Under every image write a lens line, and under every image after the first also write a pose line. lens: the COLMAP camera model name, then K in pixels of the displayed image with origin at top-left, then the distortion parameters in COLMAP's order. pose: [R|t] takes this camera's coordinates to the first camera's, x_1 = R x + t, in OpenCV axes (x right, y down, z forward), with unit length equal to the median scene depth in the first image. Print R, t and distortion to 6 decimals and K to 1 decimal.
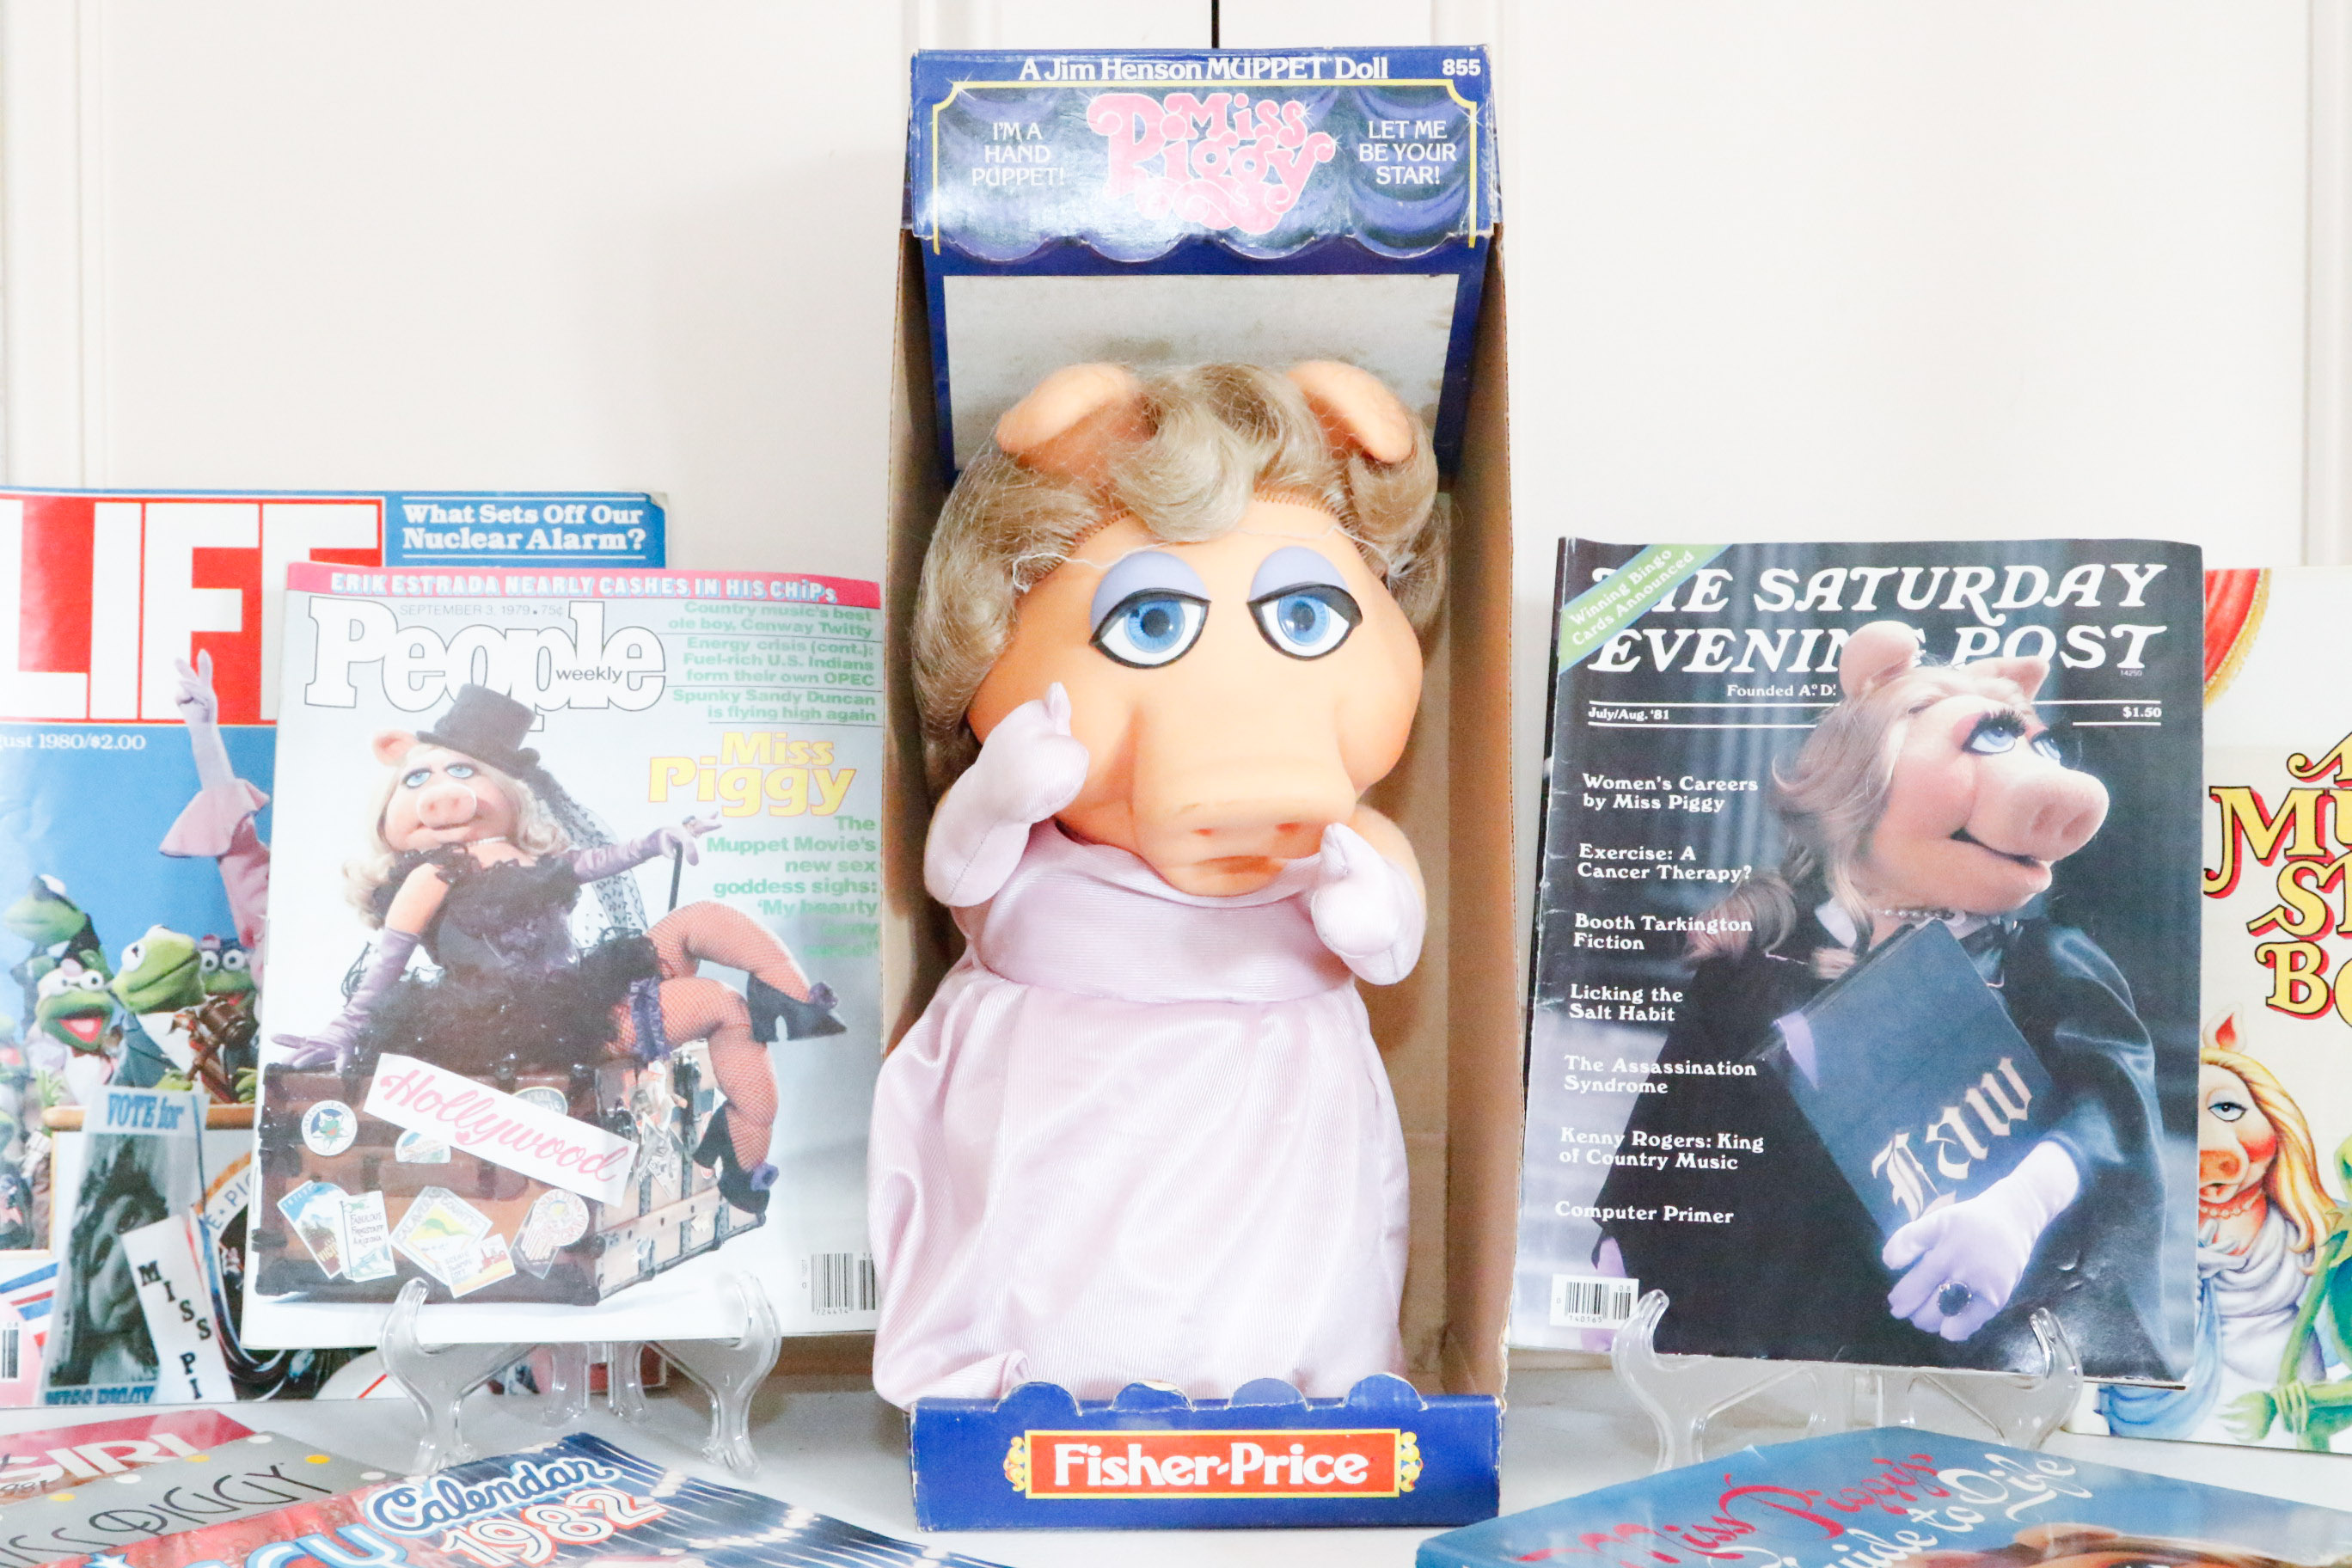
lens RADIAL K [[3033.5, 0, 1150.3], [0, 3033.5, 766.2], [0, 0, 1]] dist [-0.067758, 0.000000]
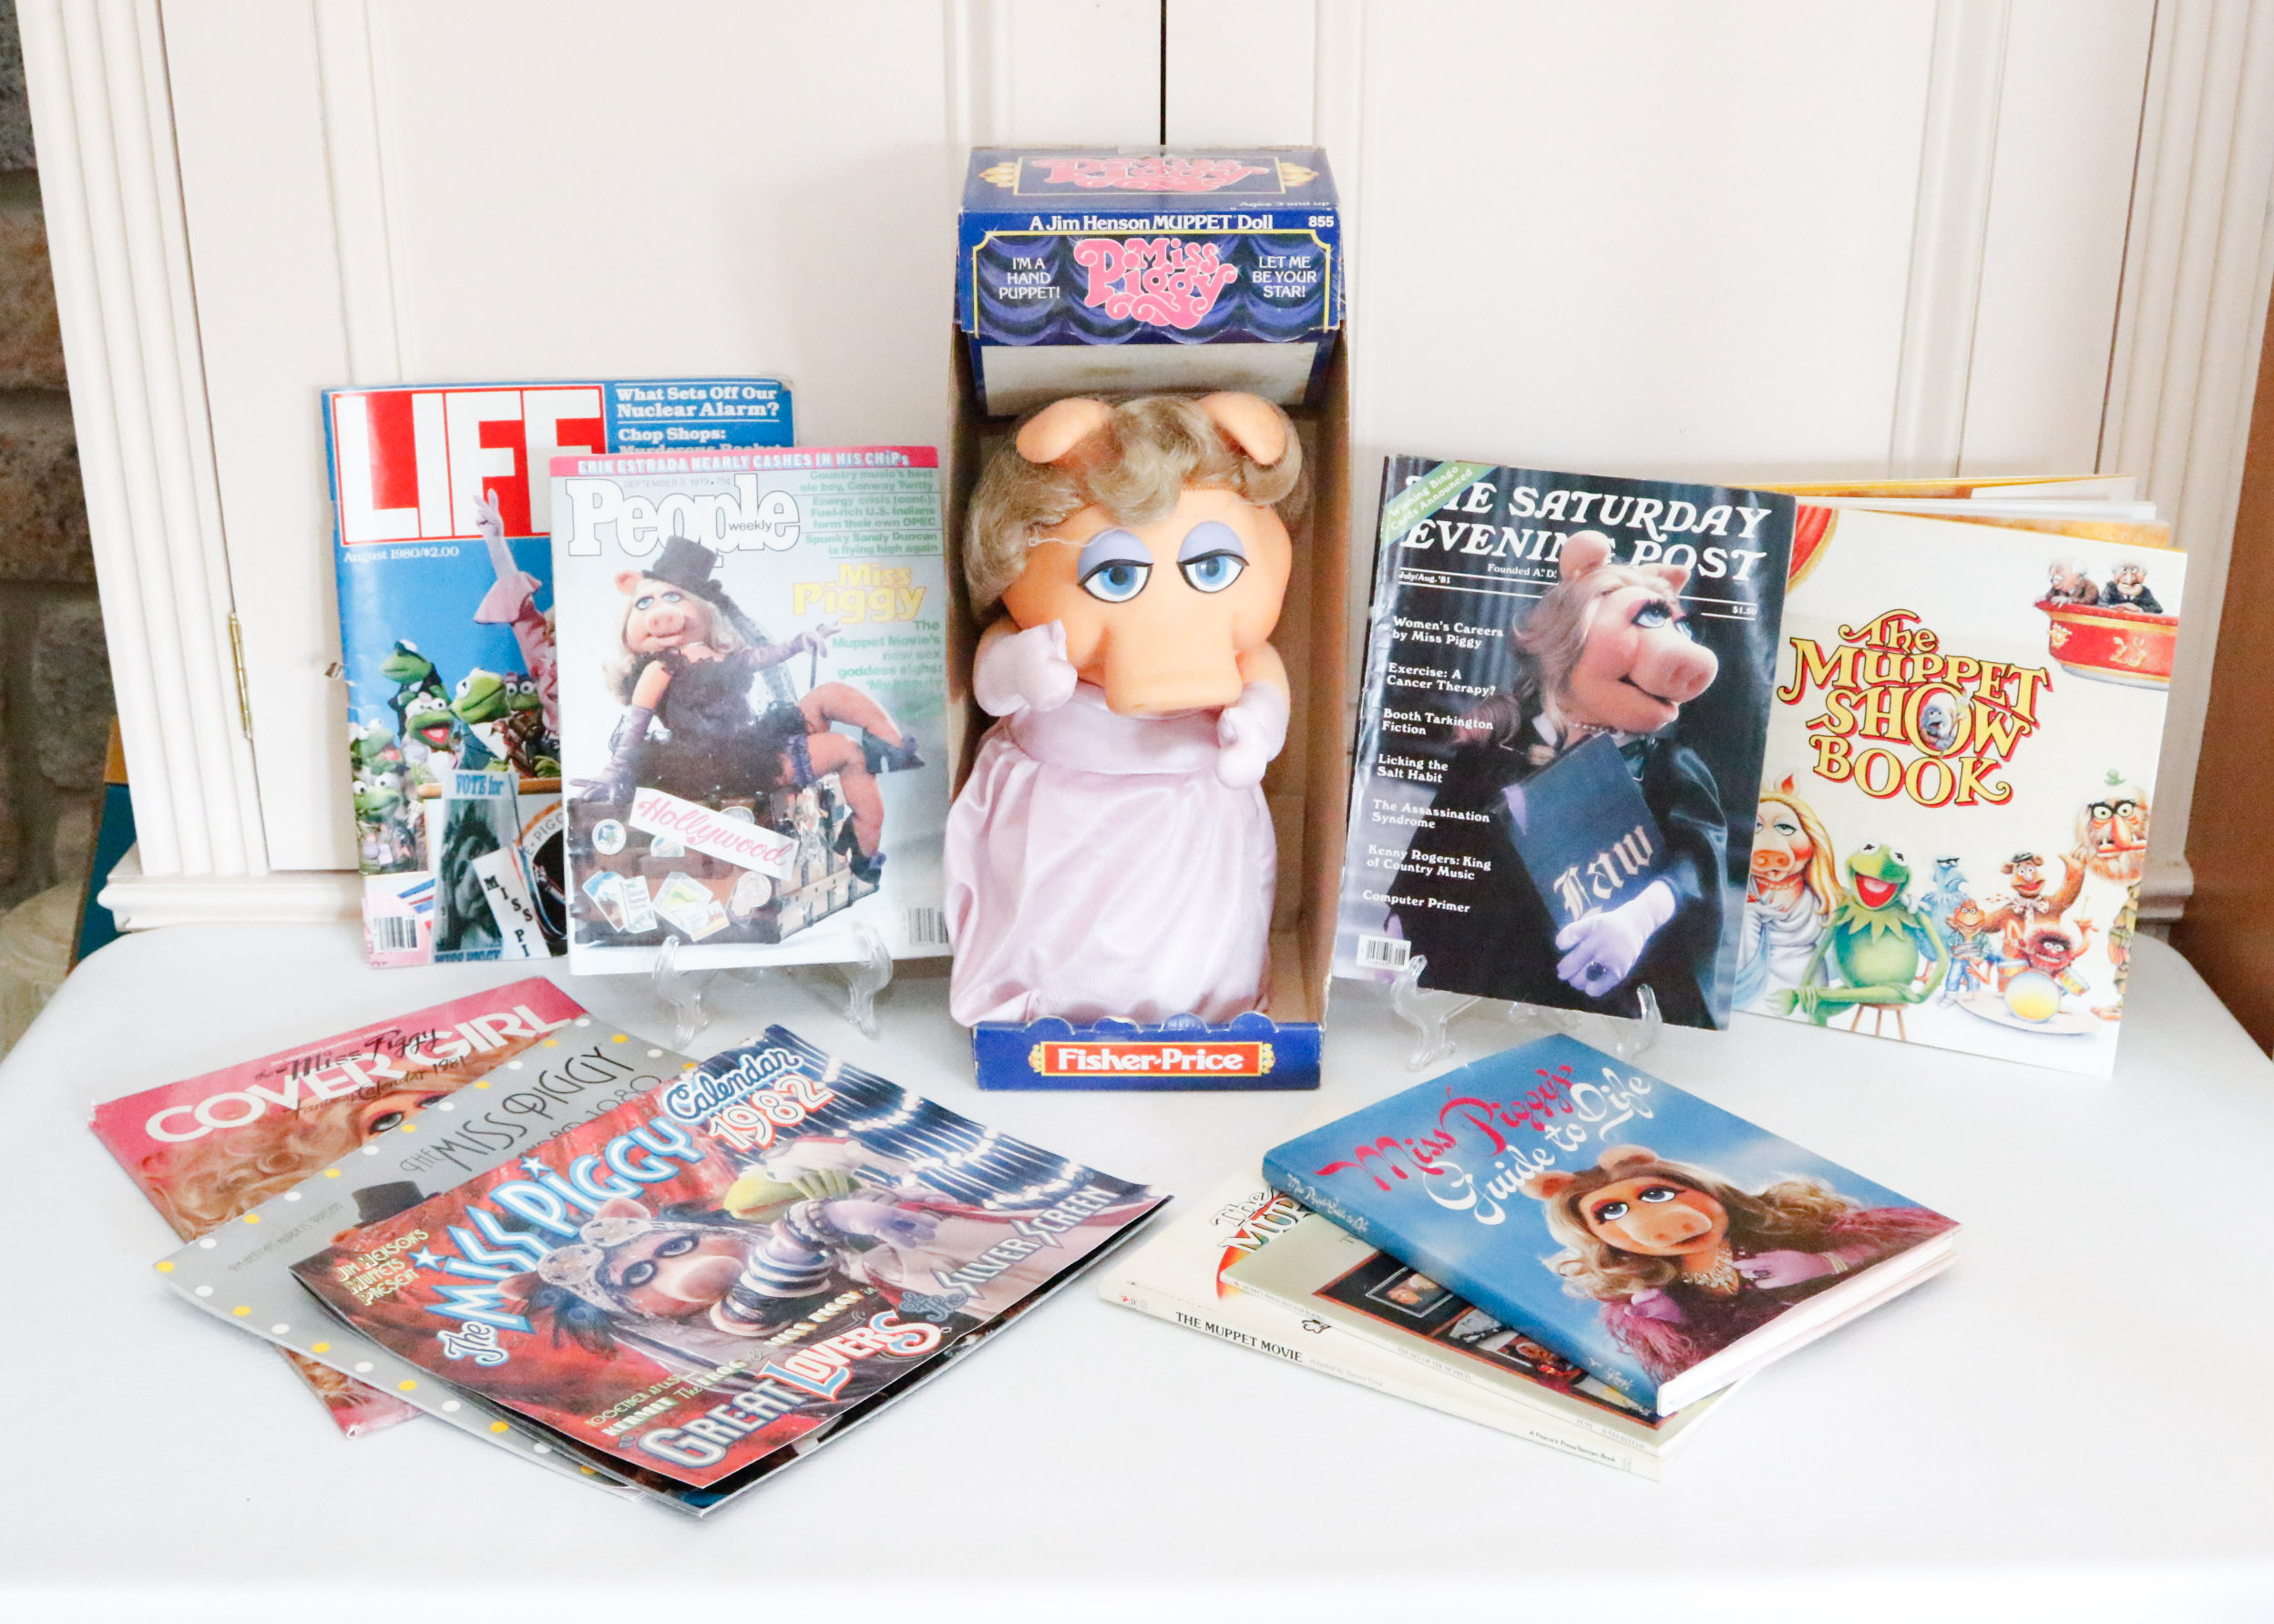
lens RADIAL K [[2694.4, 0, 1100.1], [0, 2694.4, 684.2], [0, 0, 1]] dist [-0.135123, 0.000000]
pose [[0.999945, 0.002312, -0.010246, 0.005880], [0.001226, 0.943121, 0.332449, -0.421184], [0.010432, -0.332443, 0.943066, -0.317544]]
